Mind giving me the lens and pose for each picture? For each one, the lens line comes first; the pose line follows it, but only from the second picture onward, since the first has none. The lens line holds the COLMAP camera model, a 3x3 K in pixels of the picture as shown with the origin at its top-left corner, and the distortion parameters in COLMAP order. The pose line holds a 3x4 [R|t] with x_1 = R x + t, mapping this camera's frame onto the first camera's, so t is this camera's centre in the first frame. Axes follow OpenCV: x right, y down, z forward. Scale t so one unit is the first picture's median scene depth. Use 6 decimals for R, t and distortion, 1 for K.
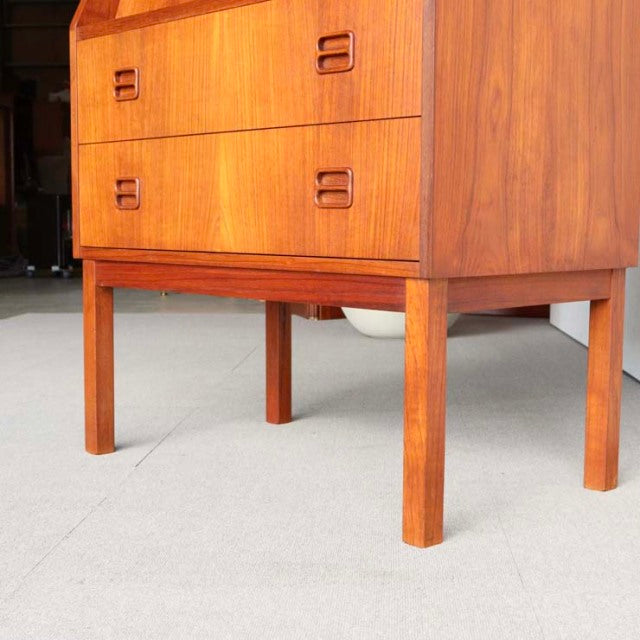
lens RADIAL K [[1102.2, 0, 306.2], [0, 1102.2, 312.9], [0, 0, 1]] dist [-0.019628, 0.000000]
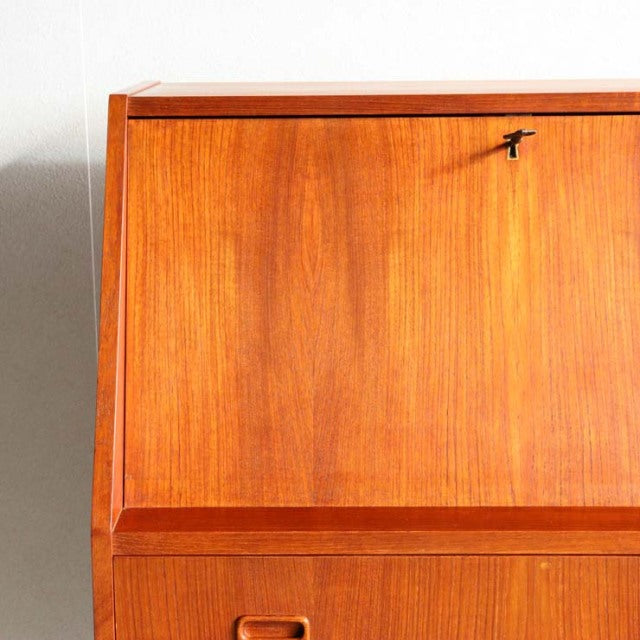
lens RADIAL K [[1494.4, 0, 321.3], [0, 1494.4, 329.7], [0, 0, 1]] dist [0.114193, 0.000000]
pose [[0.689071, -0.156474, 0.707600, -0.816788], [0.072365, 0.986388, 0.147653, -0.580428], [-0.721072, -0.050537, 0.691014, 0.514560]]
